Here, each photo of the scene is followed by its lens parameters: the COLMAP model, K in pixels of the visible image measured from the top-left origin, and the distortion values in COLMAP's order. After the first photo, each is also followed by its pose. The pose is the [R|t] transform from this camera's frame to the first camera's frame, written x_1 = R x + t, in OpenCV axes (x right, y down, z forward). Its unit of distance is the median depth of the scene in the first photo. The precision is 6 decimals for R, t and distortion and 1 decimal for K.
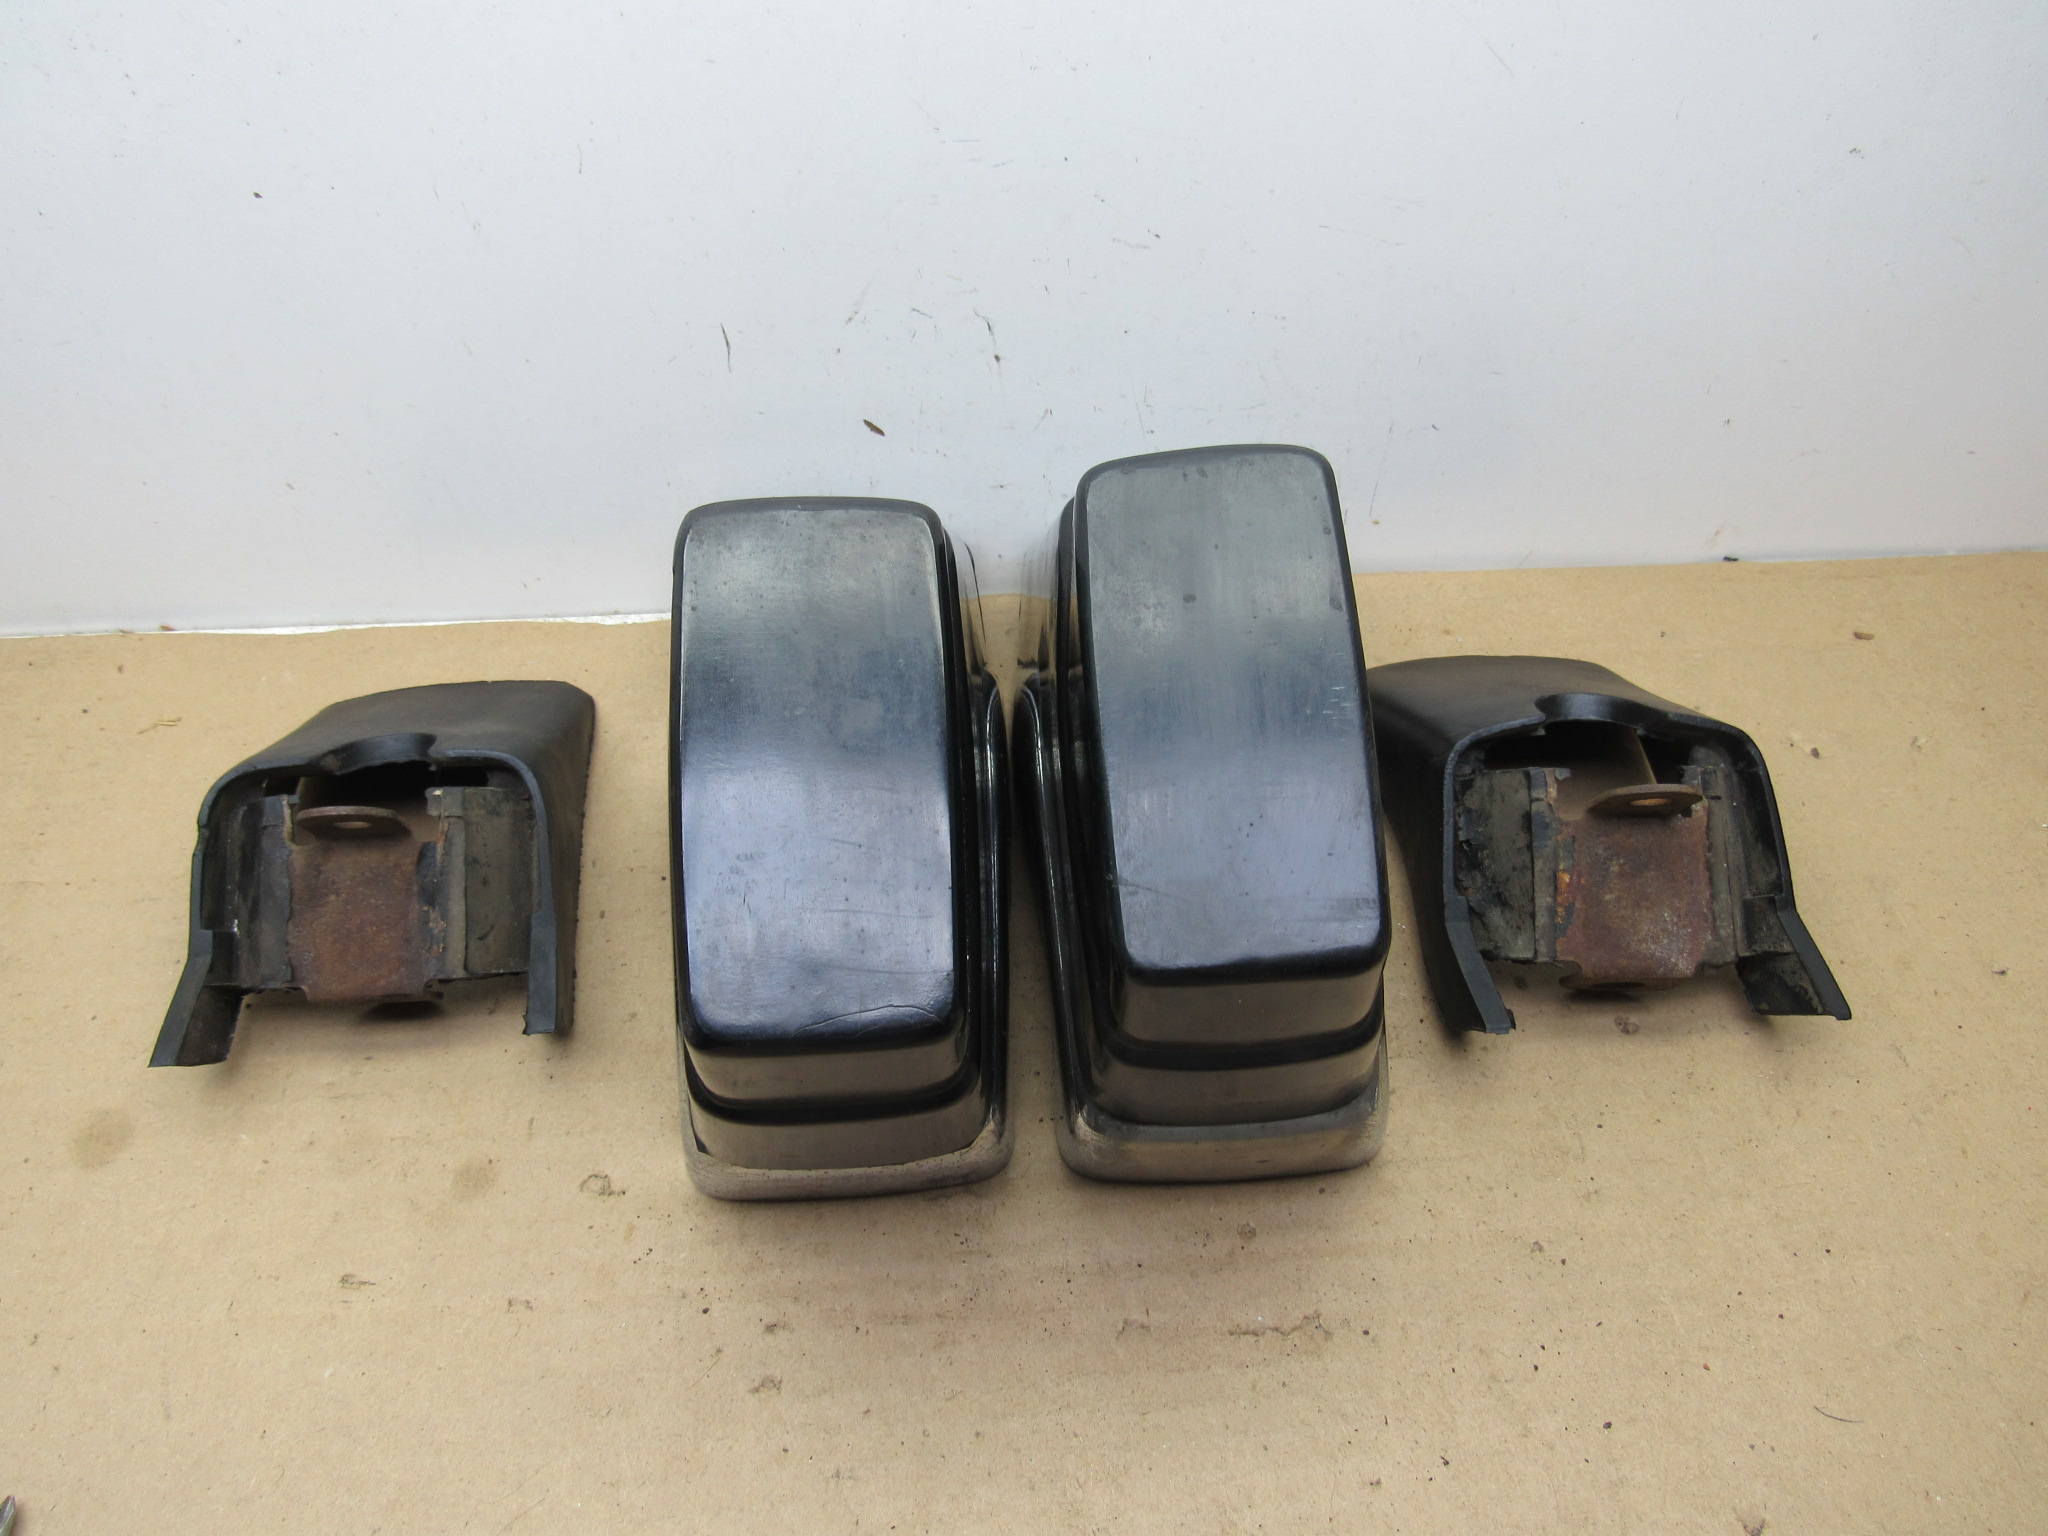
lens RADIAL K [[1427.2, 0, 1029.0], [0, 1427.2, 772.5], [0, 0, 1]] dist [-0.016535, -0.005661]
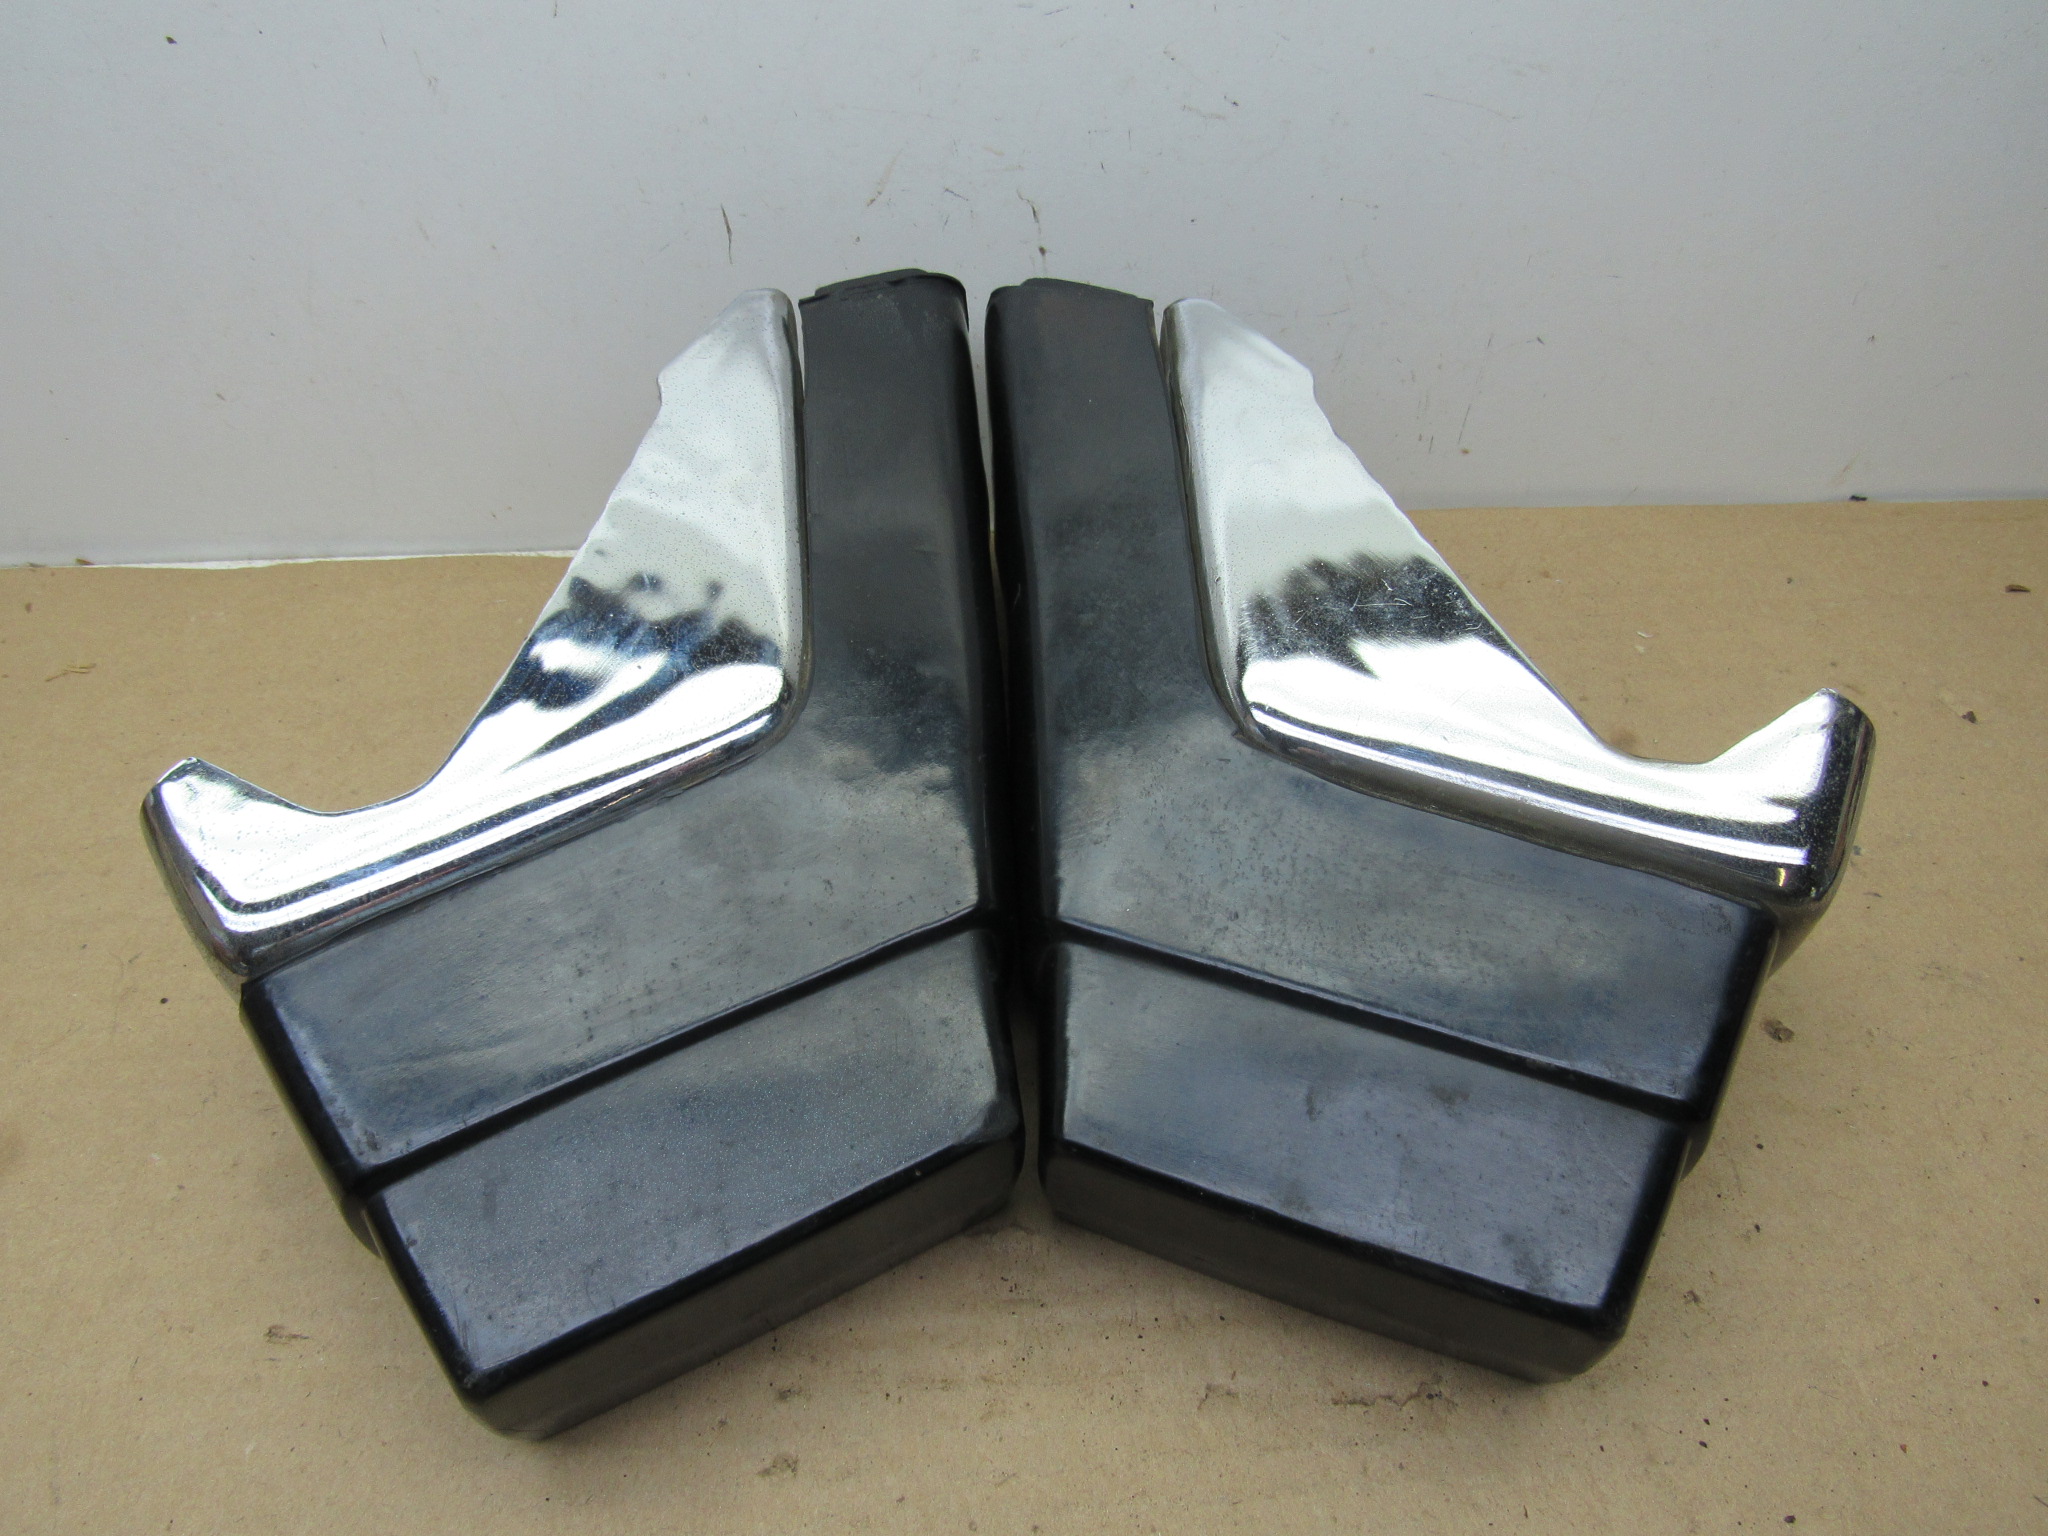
lens RADIAL K [[1427.2, 0, 1024.7], [0, 1427.2, 772.8], [0, 0, 1]] dist [-0.016535, -0.005661]
pose [[0.999936, 0.007001, 0.008934, -0.046655], [-0.007219, 0.999673, 0.024549, 0.004300], [-0.008759, -0.024612, 0.999659, 0.162271]]
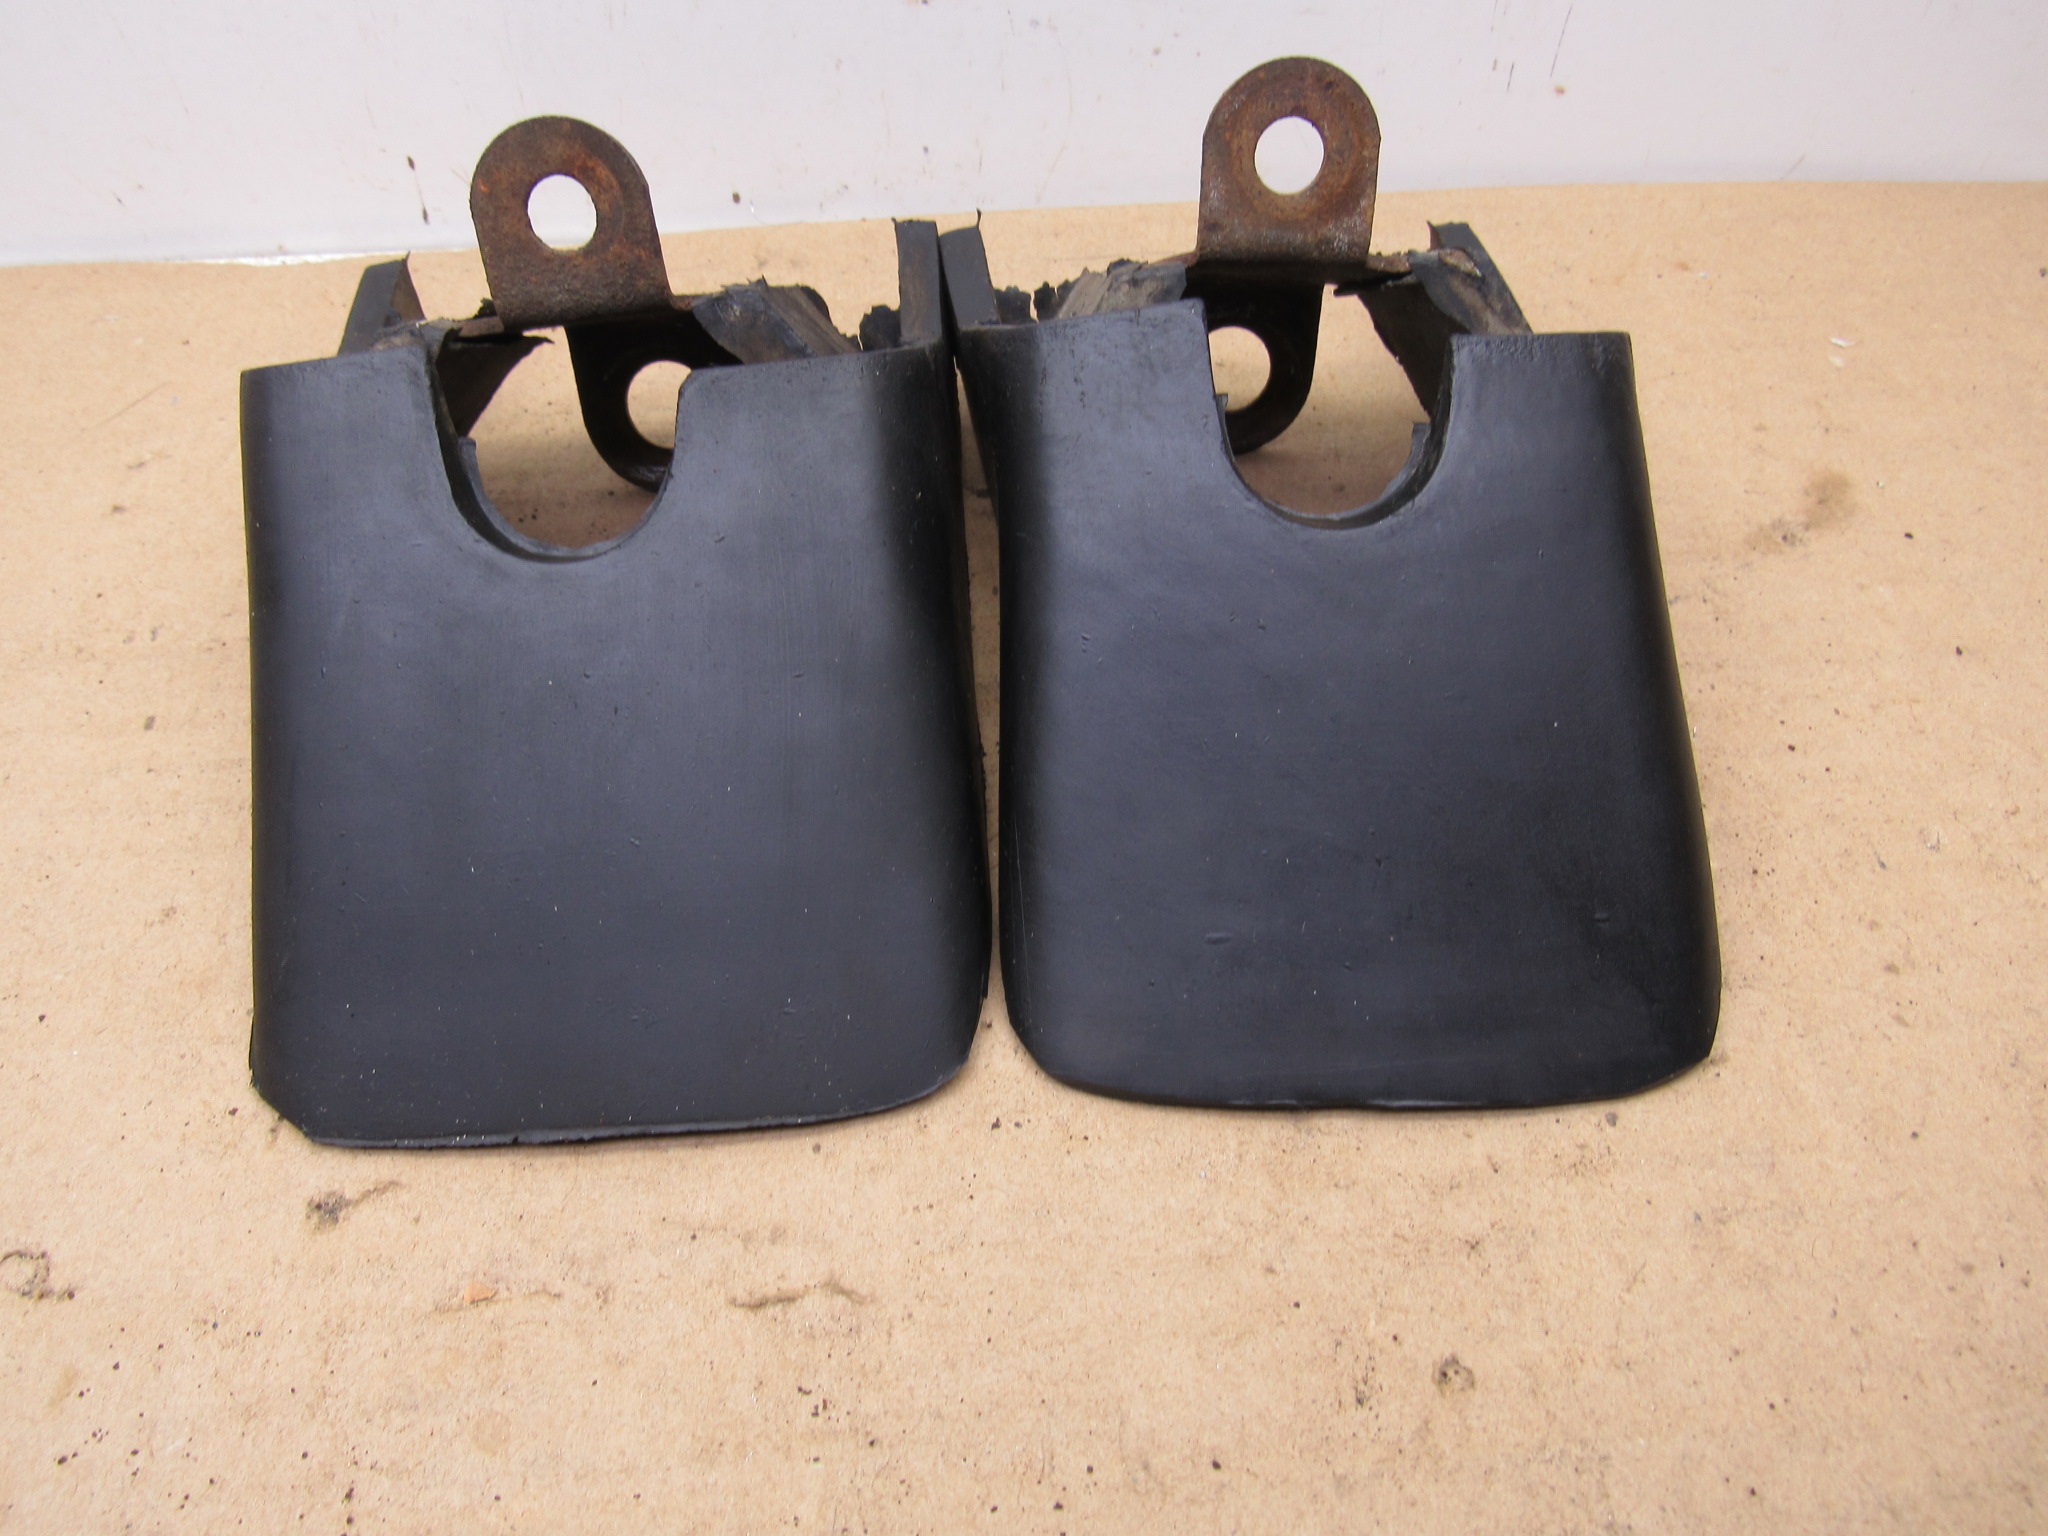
lens RADIAL K [[1427.2, 0, 1017.8], [0, 1427.2, 759.3], [0, 0, 1]] dist [-0.016535, -0.005661]
pose [[0.999832, -0.003602, 0.017955, 0.008837], [0.002900, 0.999235, 0.038997, 0.107510], [-0.018082, -0.038938, 0.999078, 0.548197]]
